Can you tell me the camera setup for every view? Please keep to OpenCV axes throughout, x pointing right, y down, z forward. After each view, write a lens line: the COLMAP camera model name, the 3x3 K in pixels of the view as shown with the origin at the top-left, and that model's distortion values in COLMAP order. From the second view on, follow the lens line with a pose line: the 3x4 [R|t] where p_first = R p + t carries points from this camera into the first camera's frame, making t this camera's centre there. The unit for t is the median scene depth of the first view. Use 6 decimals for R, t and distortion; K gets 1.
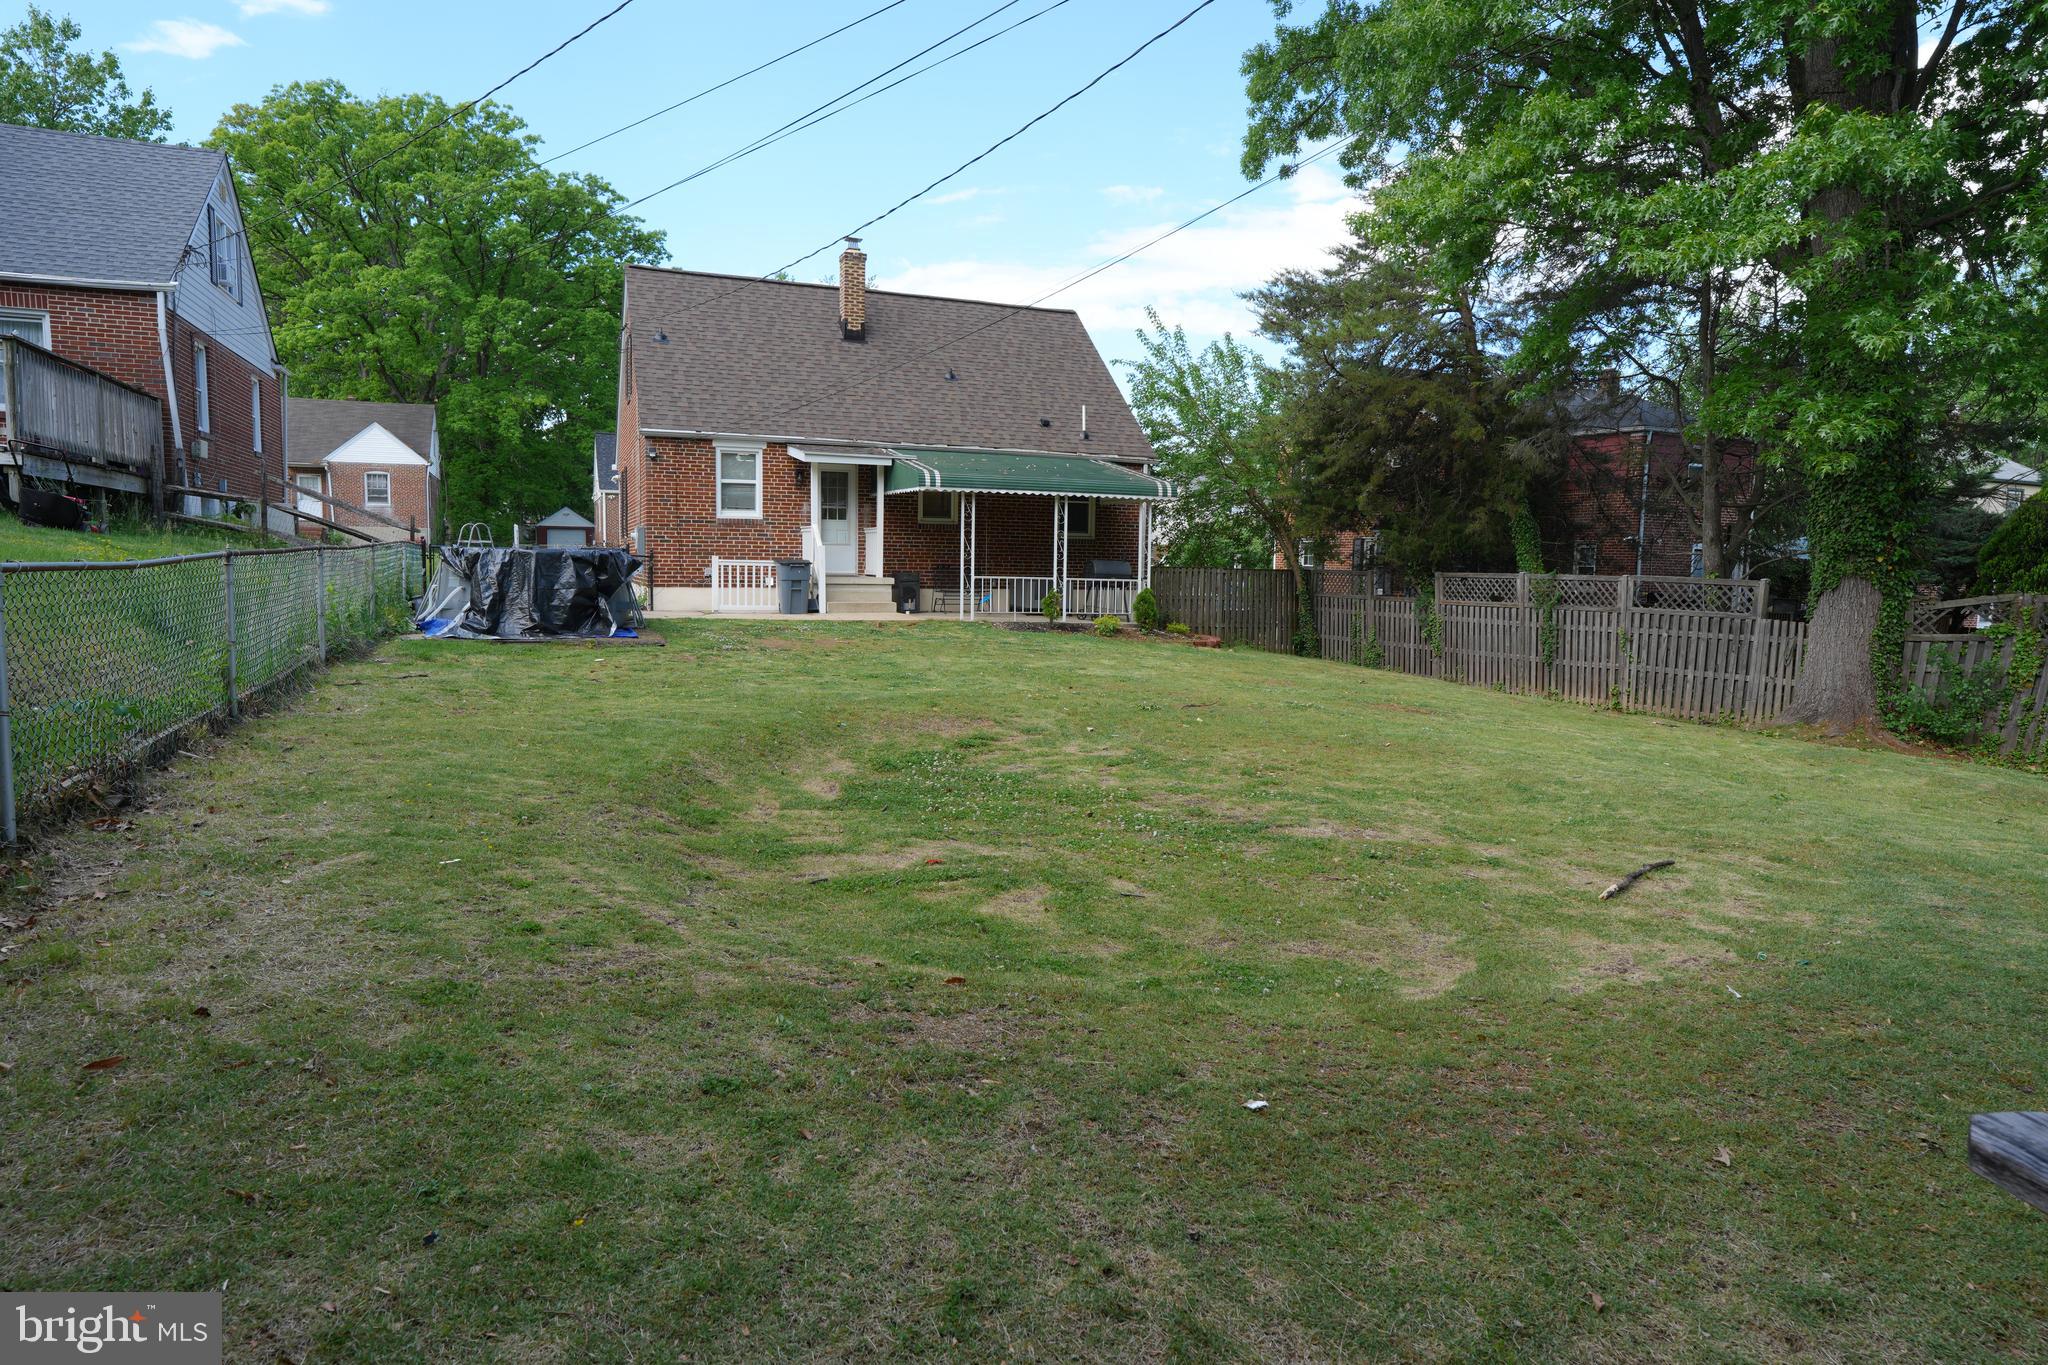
lens RADIAL K [[1147.0, 0, 1019.7], [0, 1147.0, 676.8], [0, 0, 1]] dist [-0.059346, 0.031073]
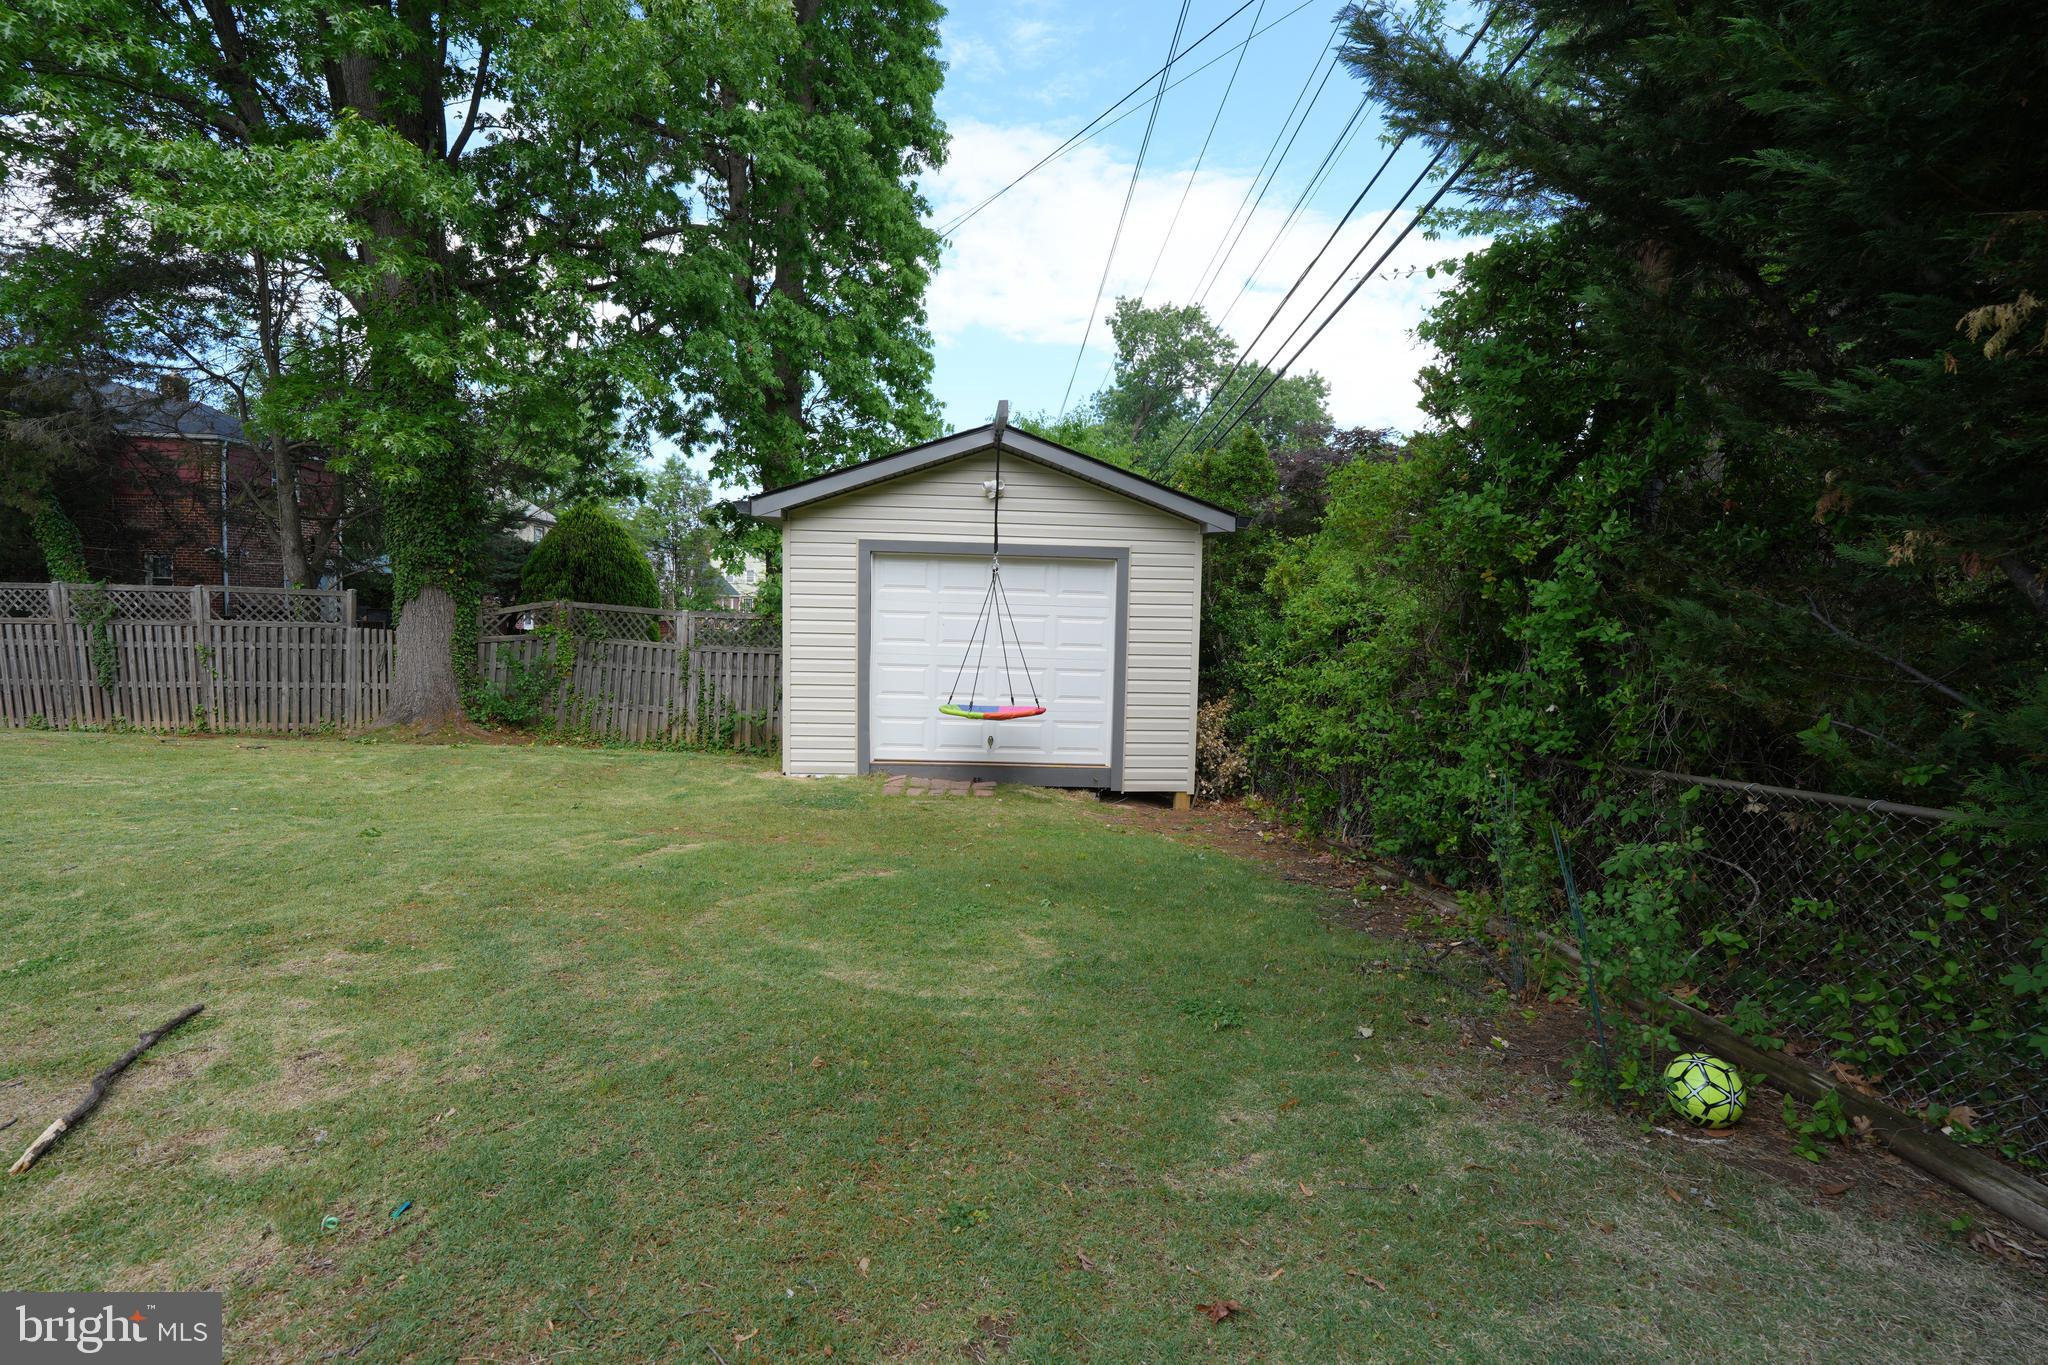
lens RADIAL K [[943.3, 0, 1018.6], [0, 943.3, 677.7], [0, 0, 1]] dist [-0.072336, 0.027381]
pose [[0.360987, -0.078171, 0.929289, 0.093188], [0.074073, 0.995736, 0.054986, -0.006288], [-0.929625, 0.048986, 0.365238, 0.119879]]
